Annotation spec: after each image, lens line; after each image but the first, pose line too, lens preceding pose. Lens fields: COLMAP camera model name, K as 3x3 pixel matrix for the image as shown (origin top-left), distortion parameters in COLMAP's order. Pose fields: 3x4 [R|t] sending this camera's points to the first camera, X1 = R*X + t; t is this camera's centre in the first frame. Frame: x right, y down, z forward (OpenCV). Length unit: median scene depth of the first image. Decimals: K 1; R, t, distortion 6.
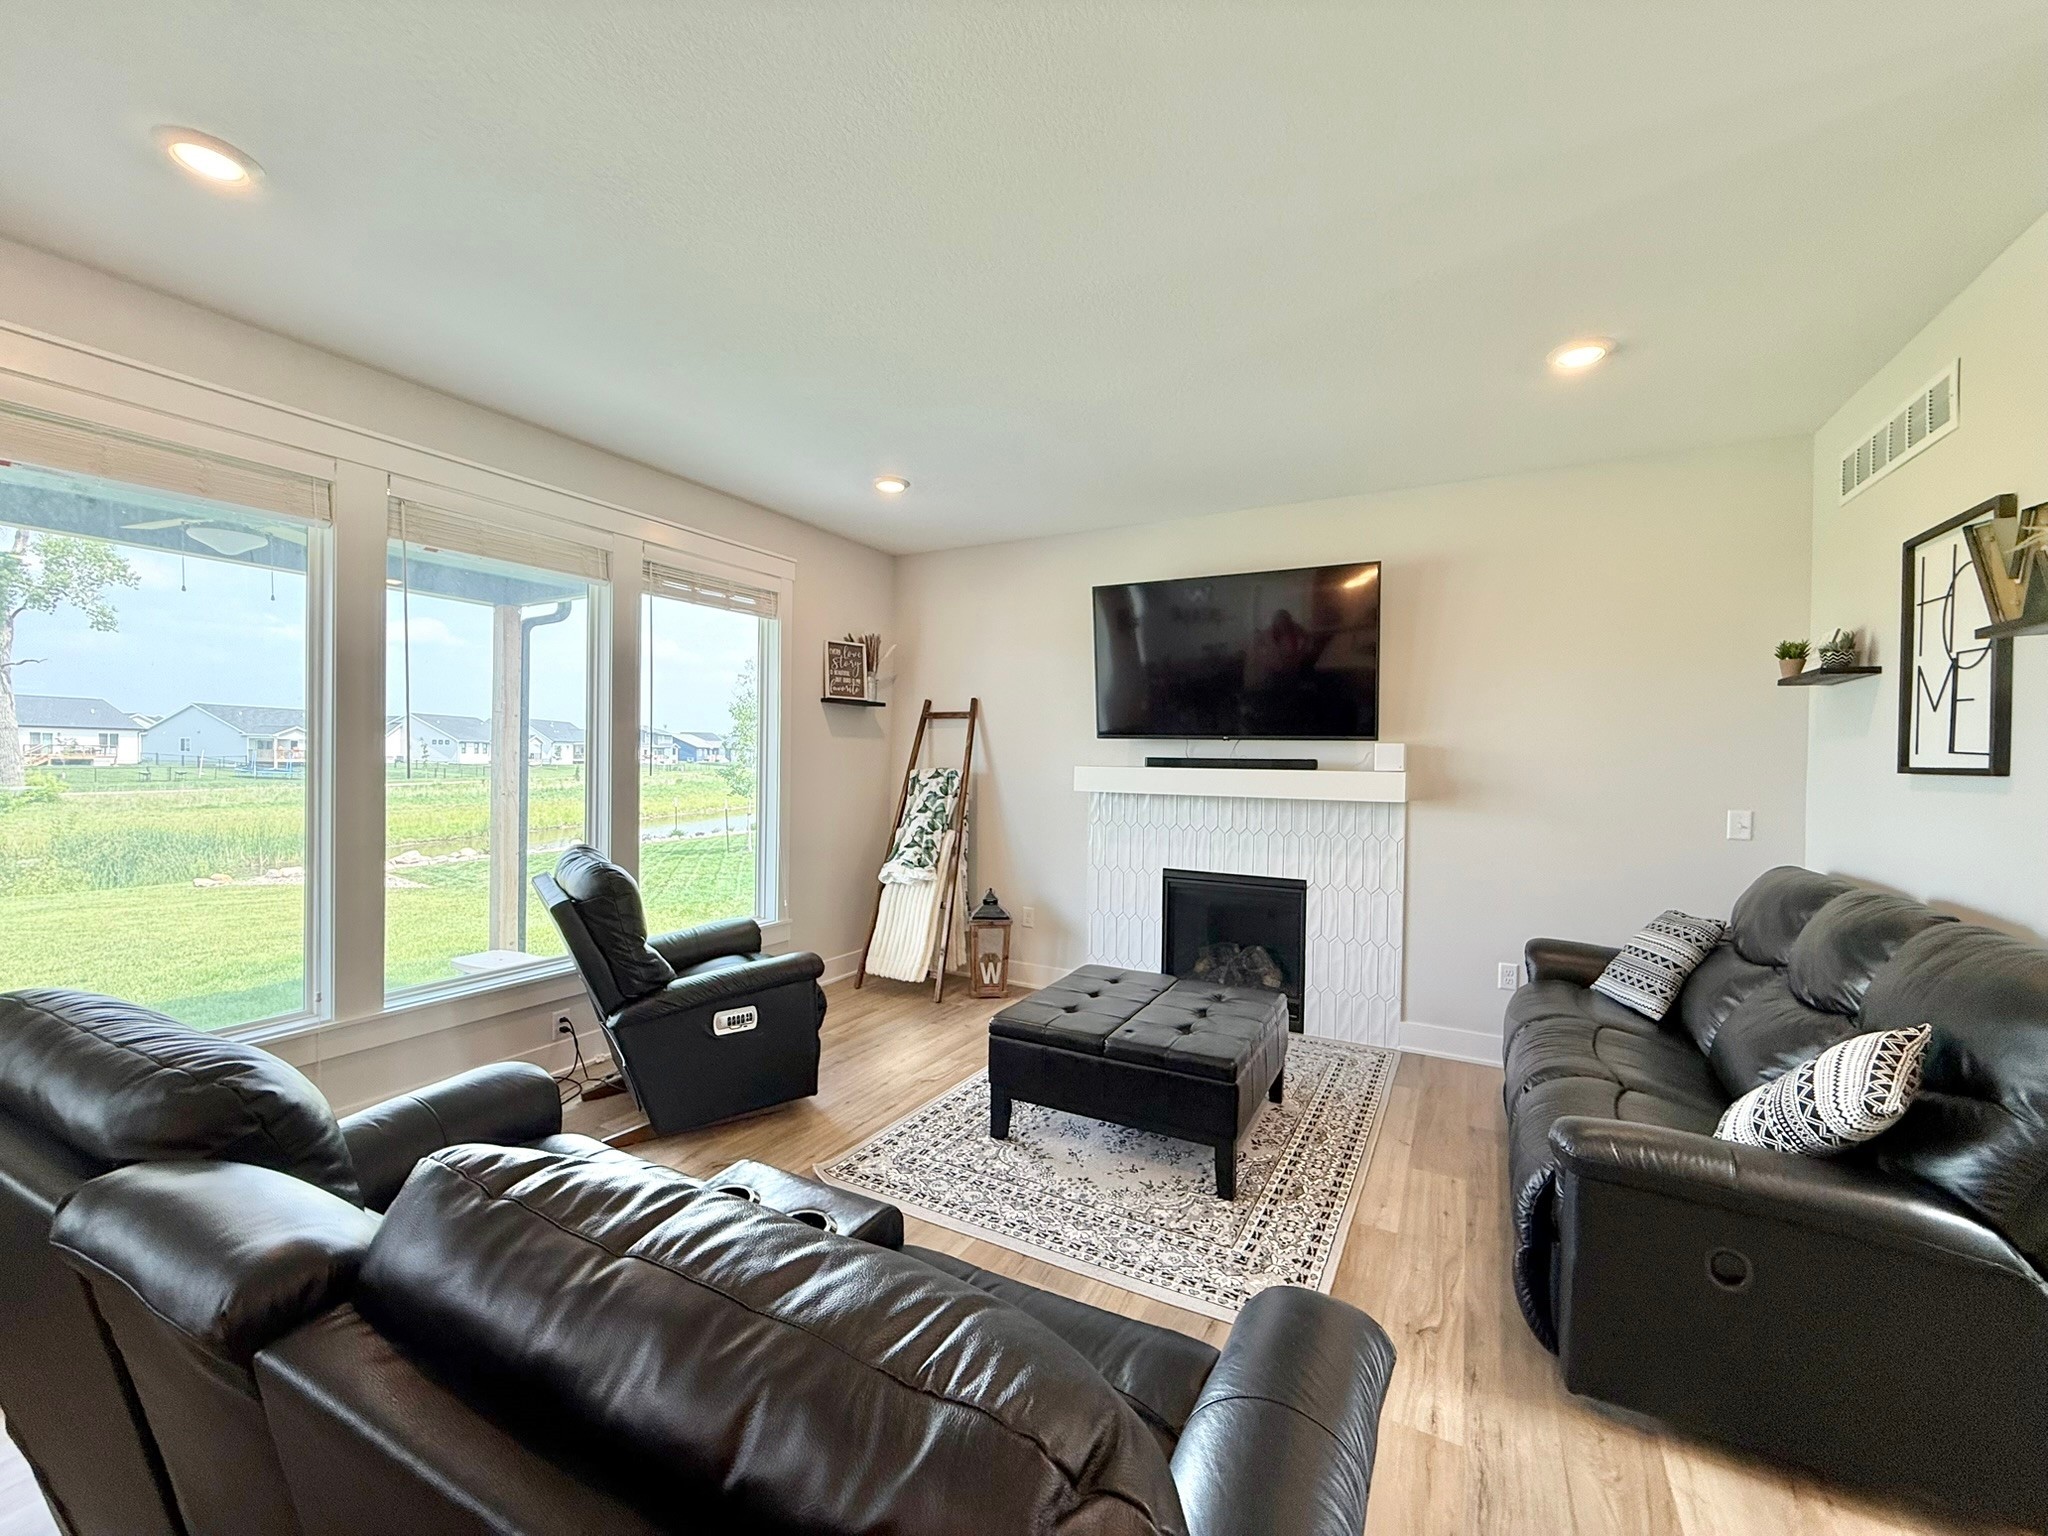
lens RADIAL K [[817.7, 0, 1020.9], [0, 817.7, 766.4], [0, 0, 1]] dist [-0.000494, 0.000788]
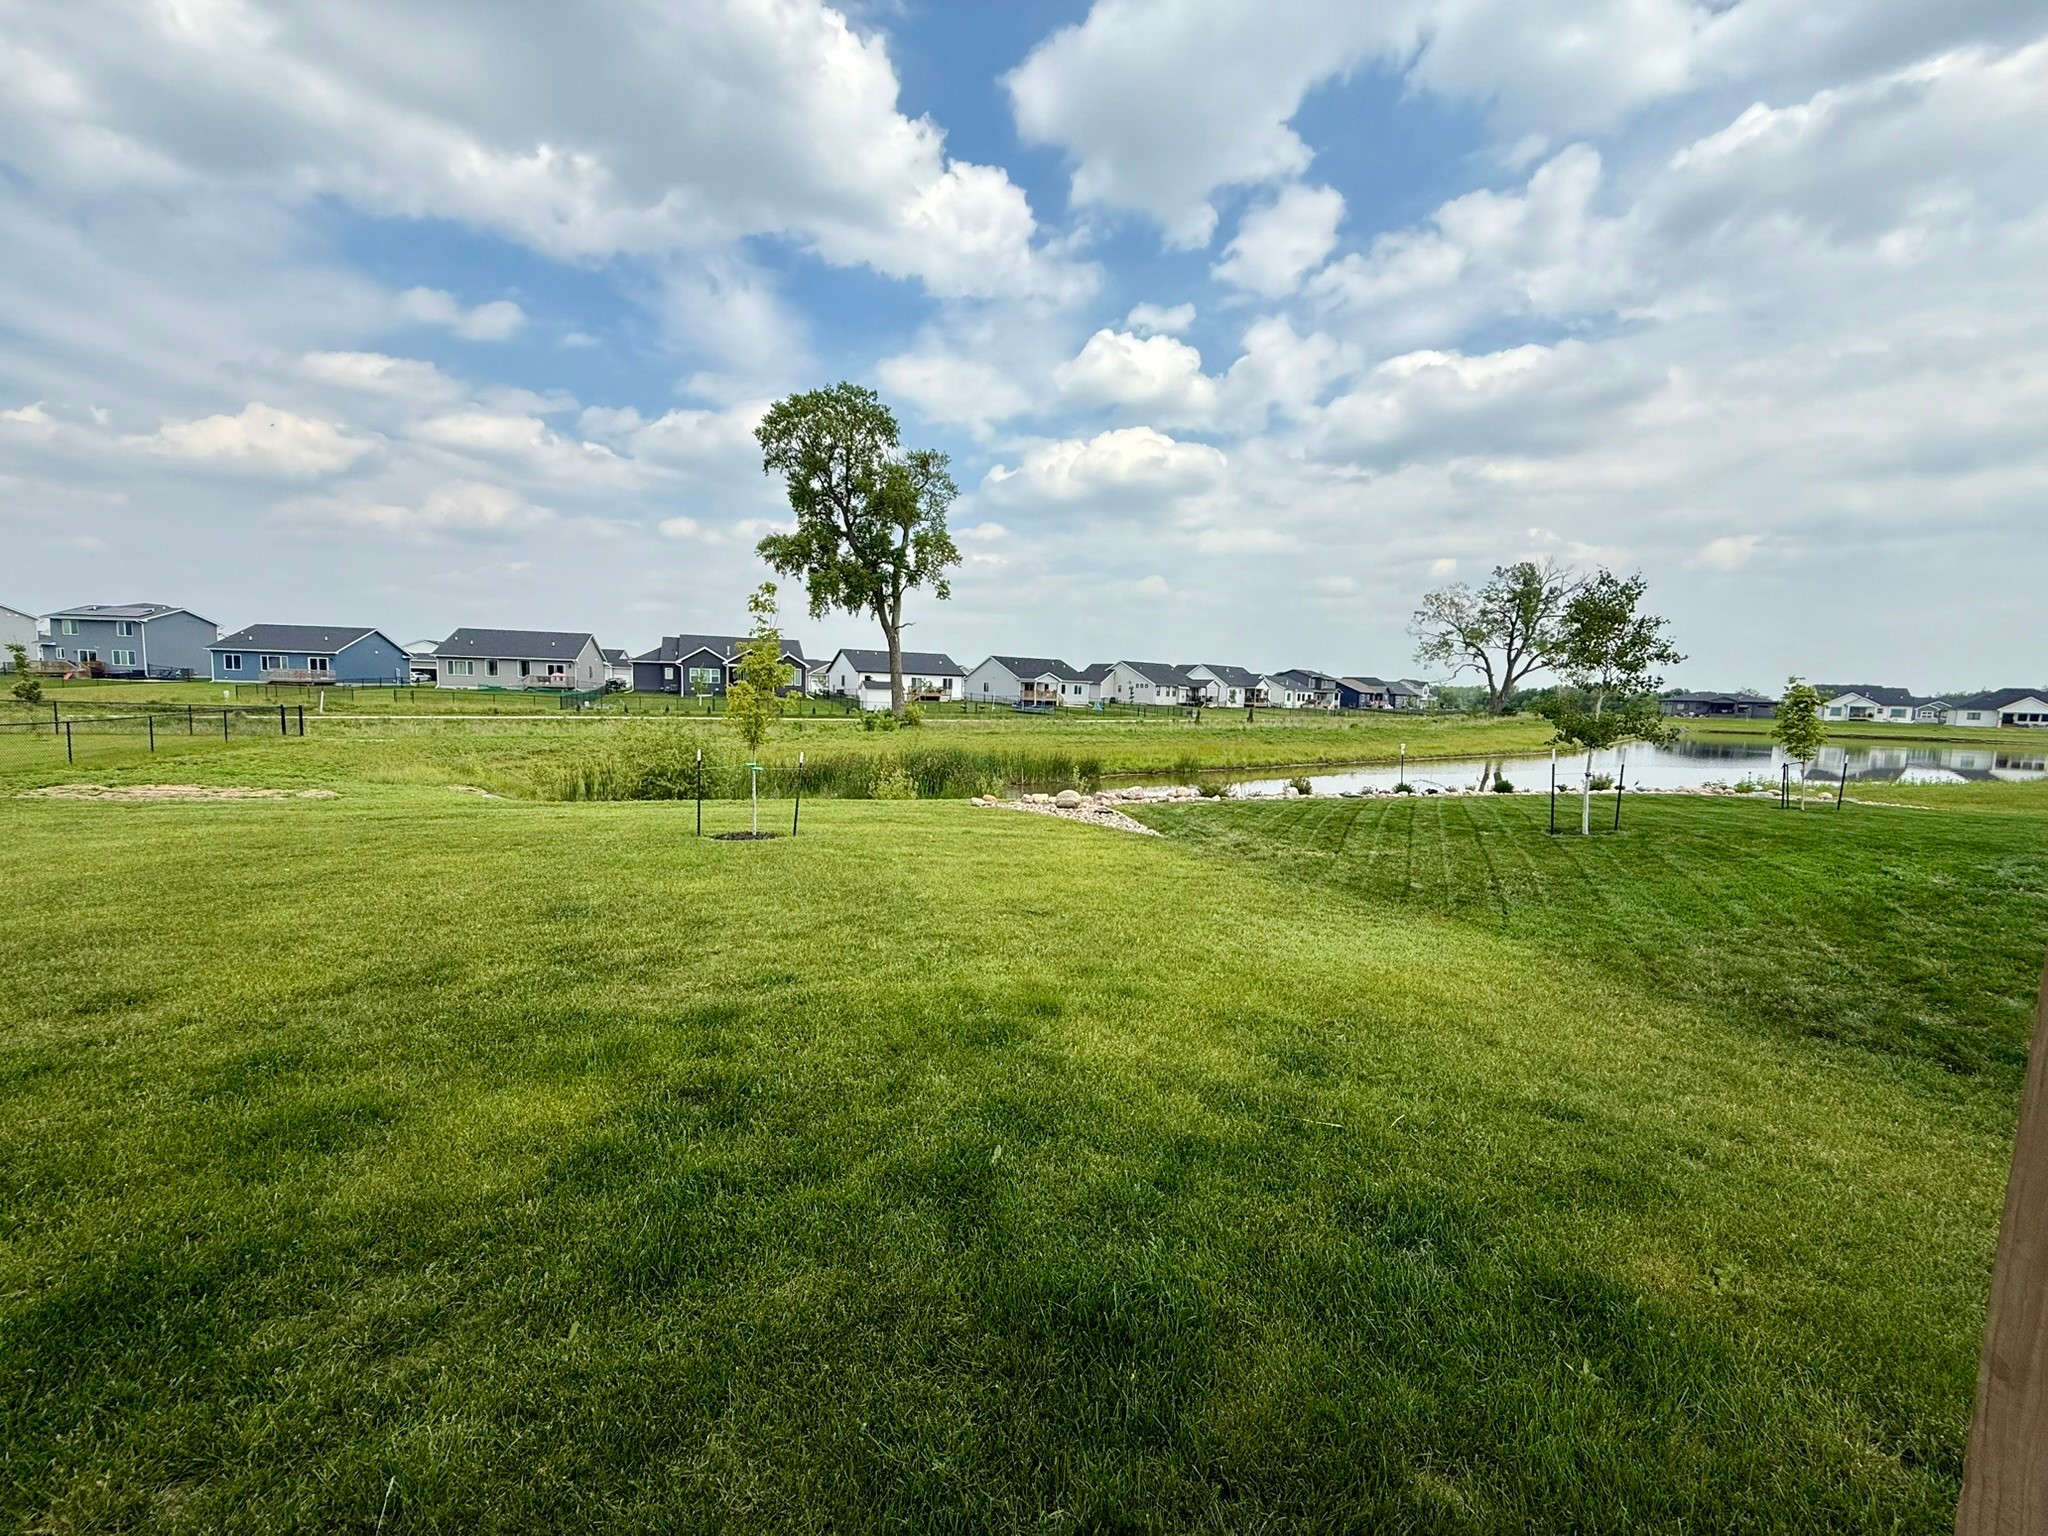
lens RADIAL K [[817.7, 0, 1020.9], [0, 817.7, 766.4], [0, 0, 1]] dist [-0.000494, 0.000788]
pose [[0.726025, 0.066731, -0.684423, -0.066744], [-0.022486, 0.997052, 0.073359, 0.004945], [0.687301, -0.037870, 0.725385, 0.076635]]
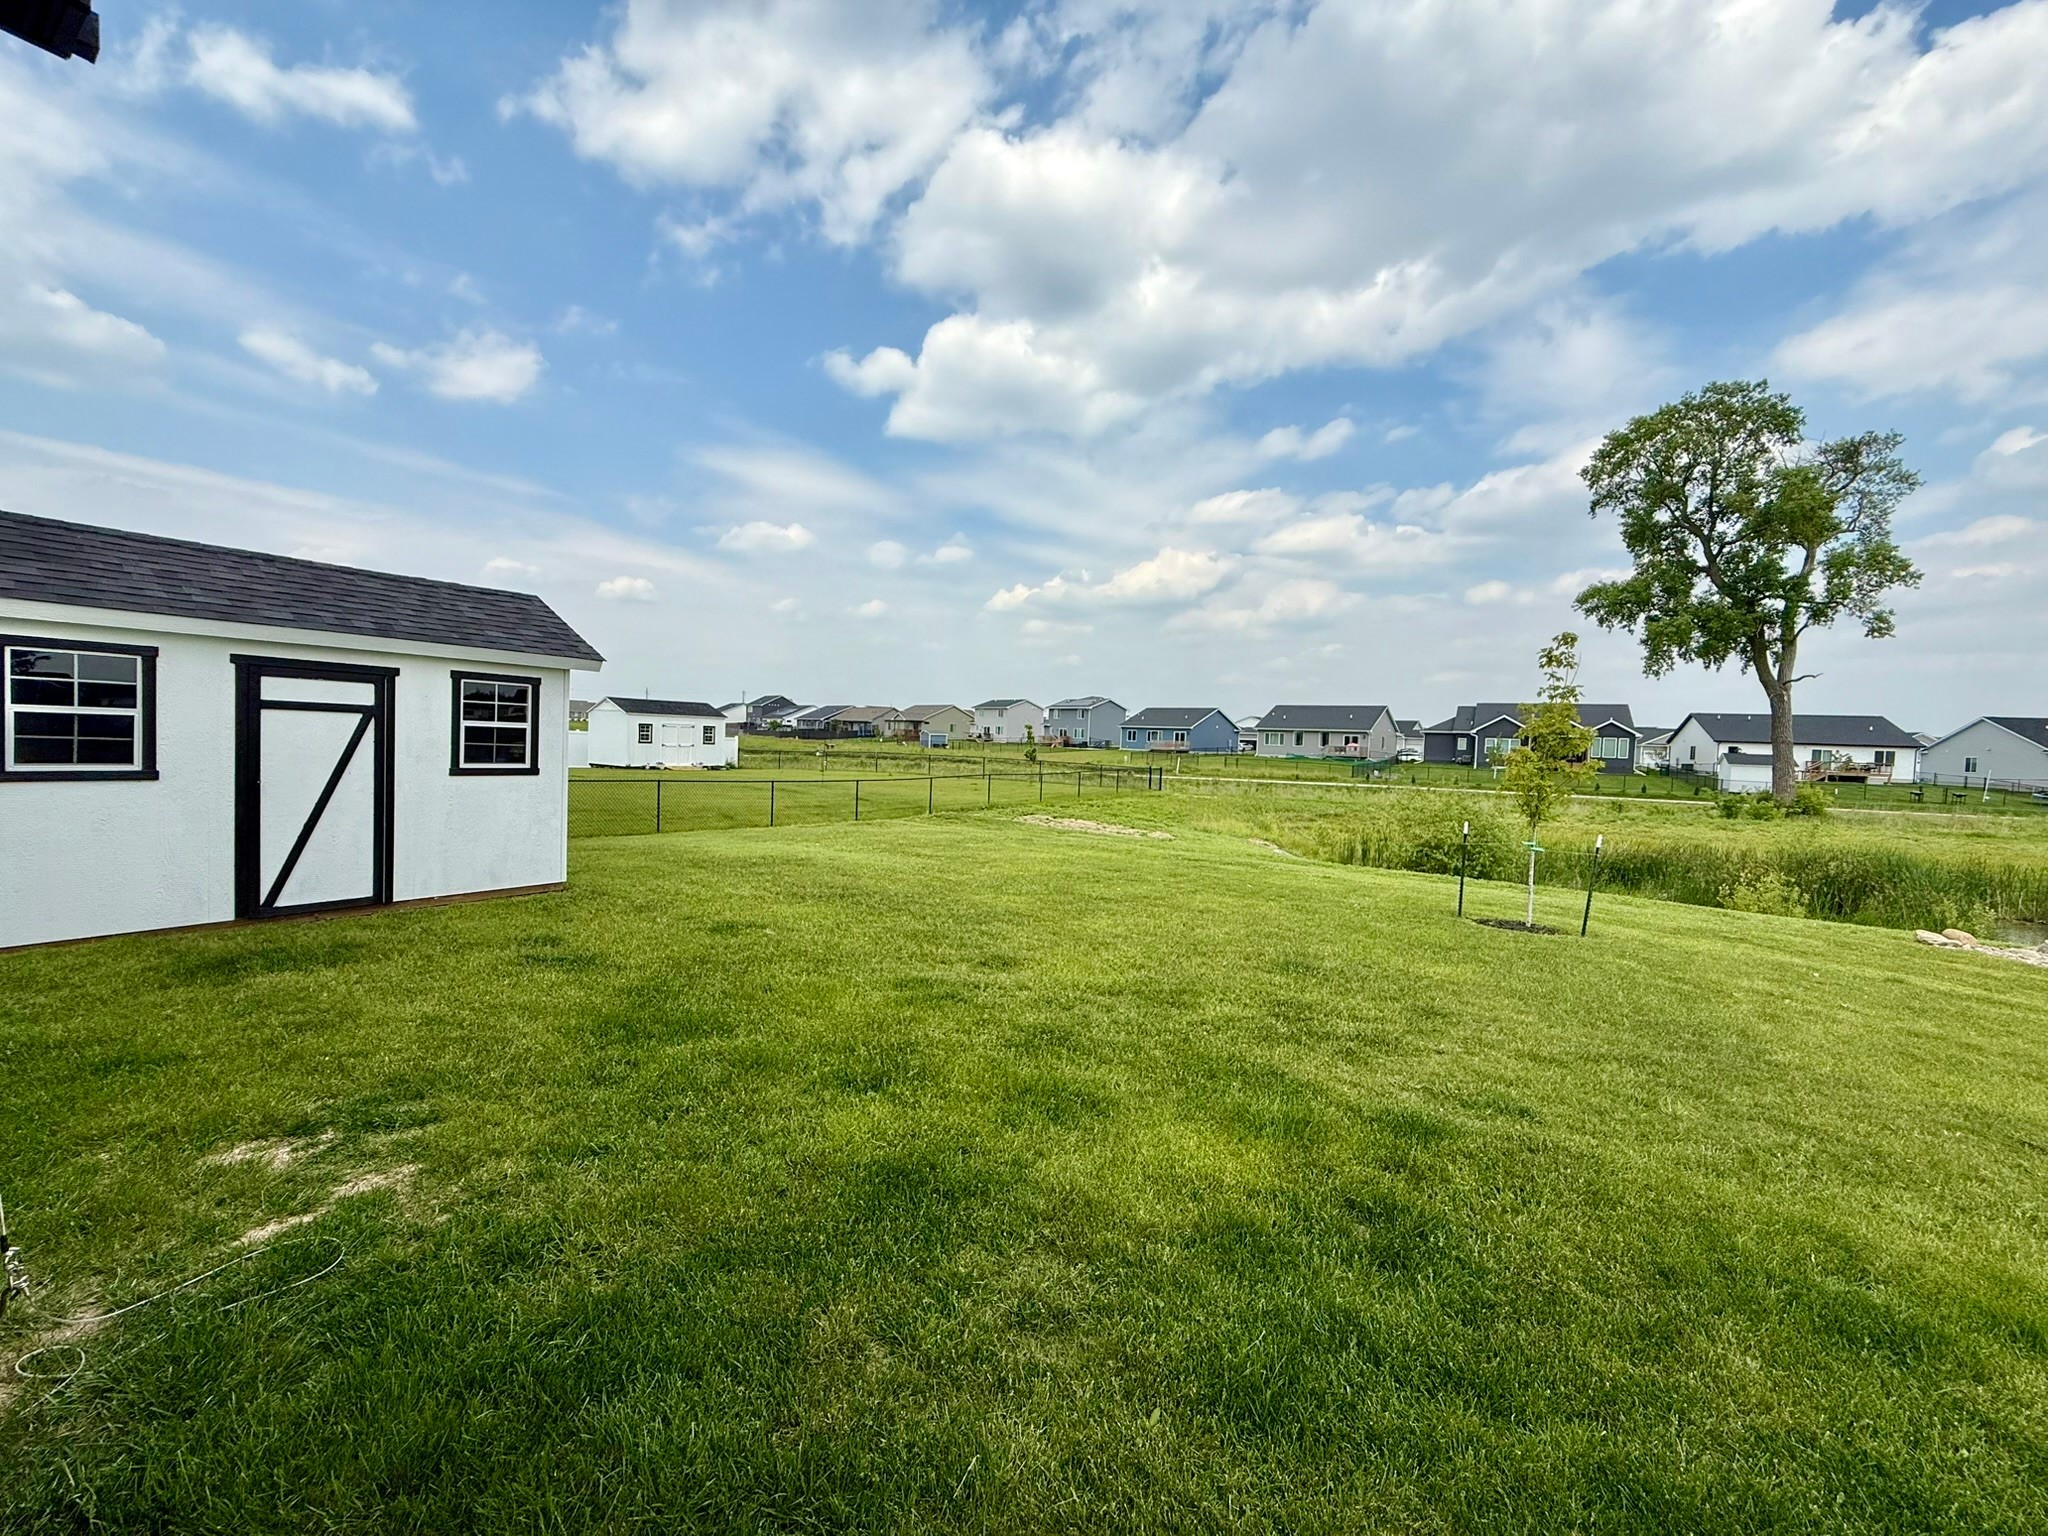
lens RADIAL K [[817.7, 0, 1020.9], [0, 817.7, 766.4], [0, 0, 1]] dist [-0.000494, 0.000788]
pose [[-0.092109, 0.015307, -0.995631, -0.071949], [-0.046273, 0.998736, 0.019635, 0.006226], [0.994673, 0.047880, -0.091284, 0.086947]]
